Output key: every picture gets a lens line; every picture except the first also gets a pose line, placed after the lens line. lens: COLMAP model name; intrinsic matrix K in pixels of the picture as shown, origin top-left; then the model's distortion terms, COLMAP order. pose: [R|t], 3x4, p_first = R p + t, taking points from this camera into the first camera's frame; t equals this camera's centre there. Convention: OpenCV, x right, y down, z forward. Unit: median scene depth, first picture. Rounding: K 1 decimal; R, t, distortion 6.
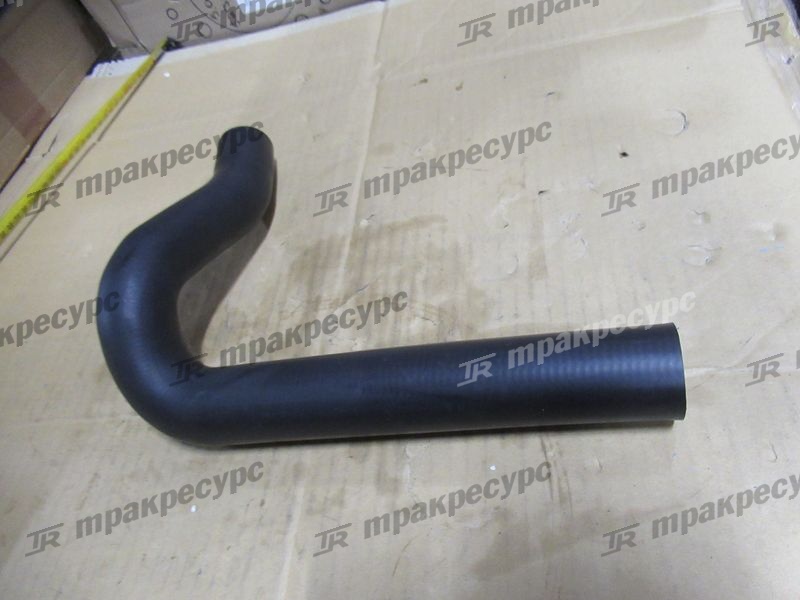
lens RADIAL K [[570.3, 0, 400.0], [0, 570.3, 300.0], [0, 0, 1]] dist [0.008735, -0.001149]
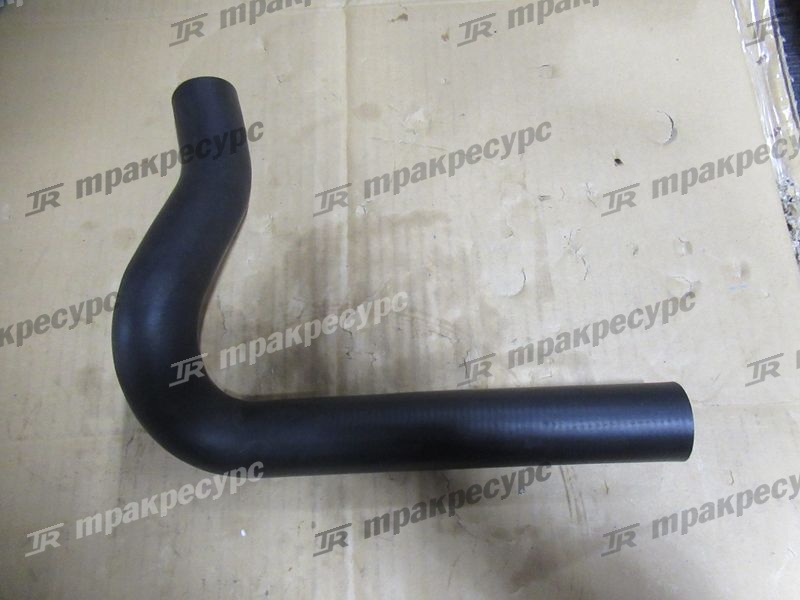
lens RADIAL K [[570.3, 0, 400.0], [0, 570.3, 300.0], [0, 0, 1]] dist [0.008735, -0.001149]
pose [[0.965303, -0.037745, 0.258390, -0.276142], [-0.048411, 0.946479, 0.319116, -0.332952], [-0.256606, -0.320552, 0.911811, 0.069129]]
